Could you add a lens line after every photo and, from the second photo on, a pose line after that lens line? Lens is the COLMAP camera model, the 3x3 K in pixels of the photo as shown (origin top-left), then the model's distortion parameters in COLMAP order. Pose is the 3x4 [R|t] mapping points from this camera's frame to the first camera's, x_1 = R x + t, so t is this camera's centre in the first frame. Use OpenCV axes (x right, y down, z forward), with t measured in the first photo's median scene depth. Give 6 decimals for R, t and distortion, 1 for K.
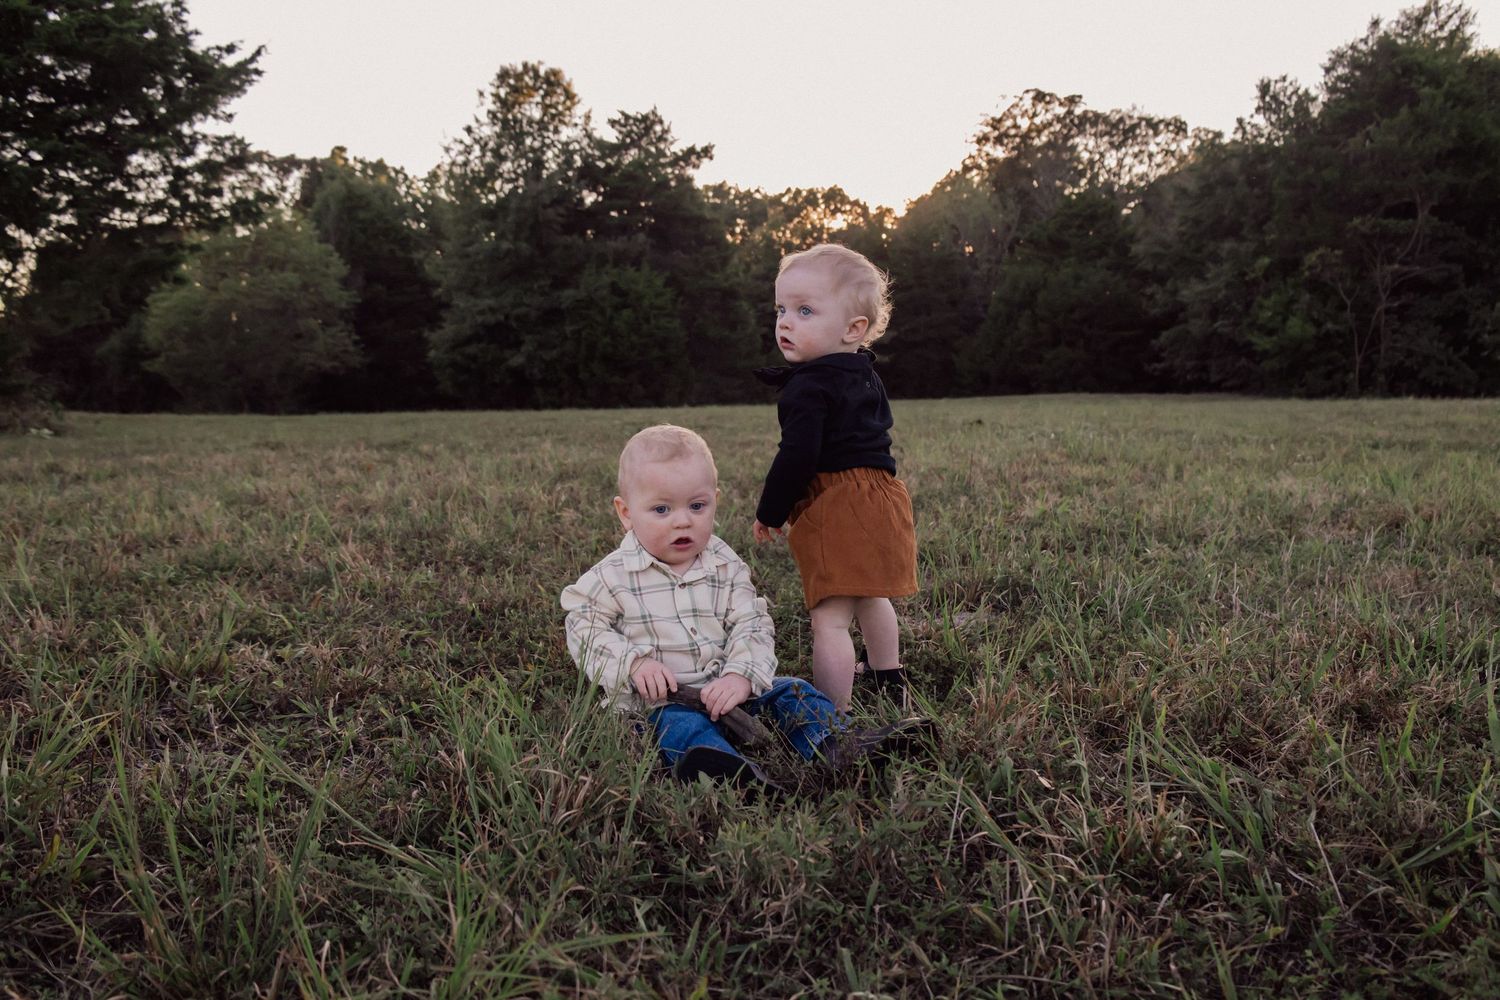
lens RADIAL K [[1200.2, 0, 743.1], [0, 1200.2, 504.3], [0, 0, 1]] dist [-0.016728, -0.006091]
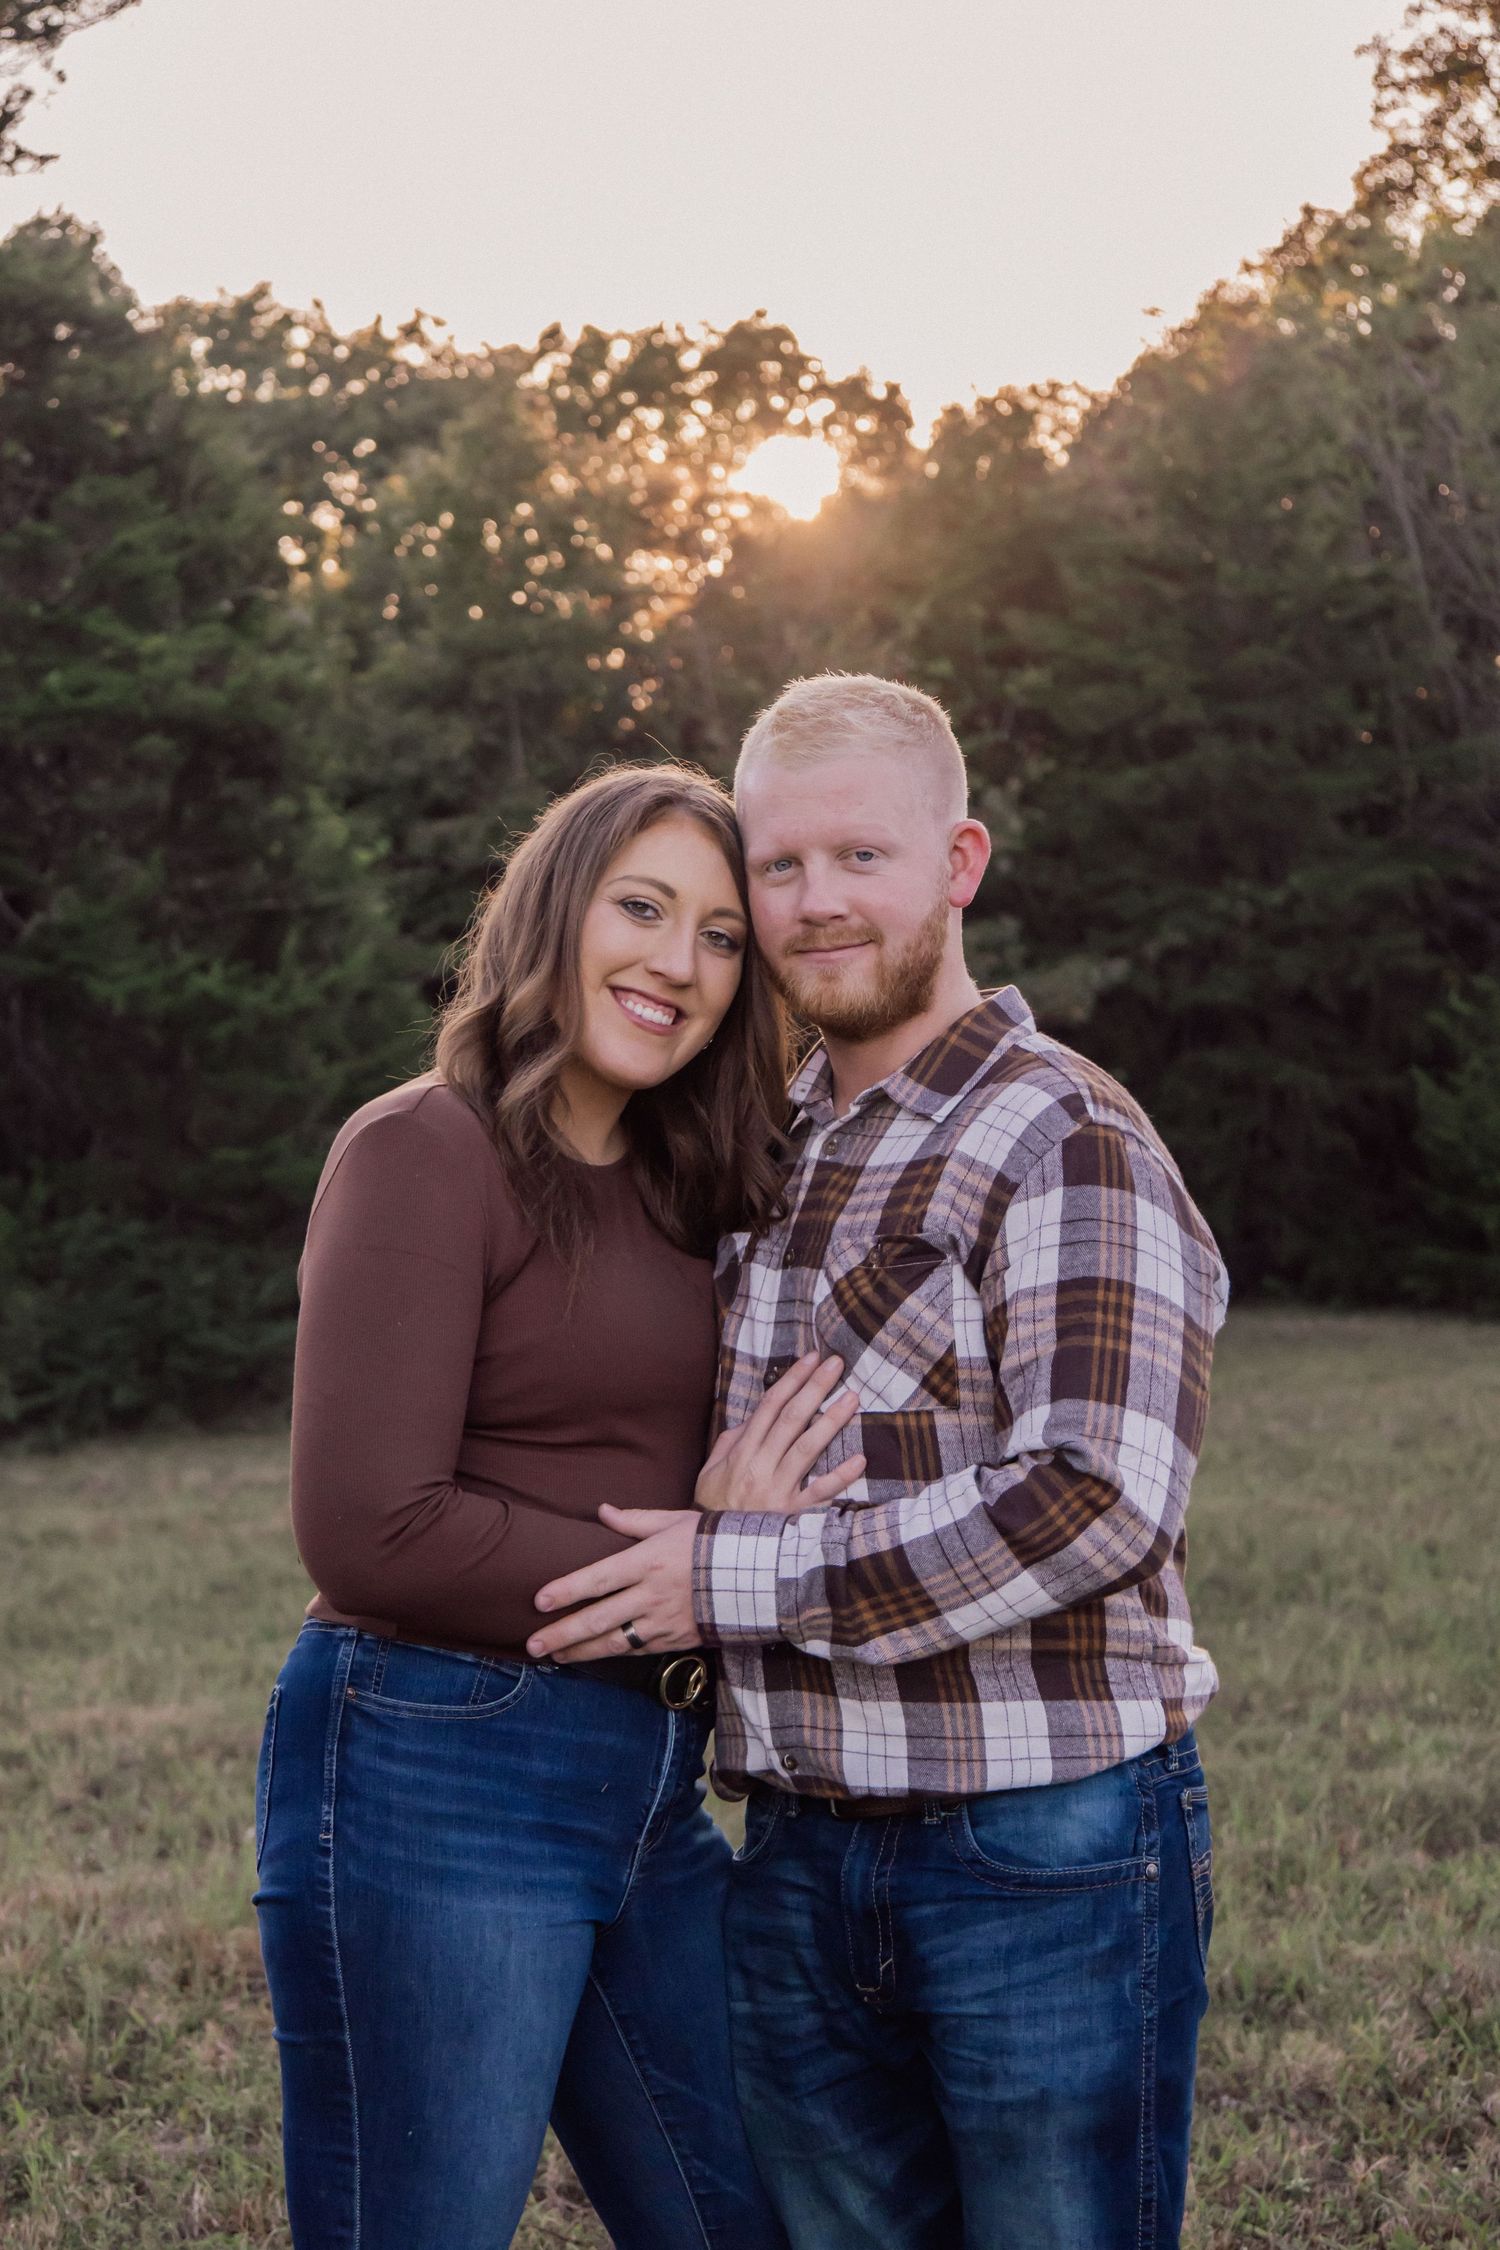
lens RADIAL K [[4396.5, 0, 763.3], [0, 4396.5, 1127.8], [0, 0, 1]] dist [-0.008305, 0.000000]
pose [[0.996186, -0.010304, 0.086645, 0.008897], [0.019234, 0.994509, -0.102868, -0.056847], [-0.085109, 0.104142, 0.990914, 0.380317]]
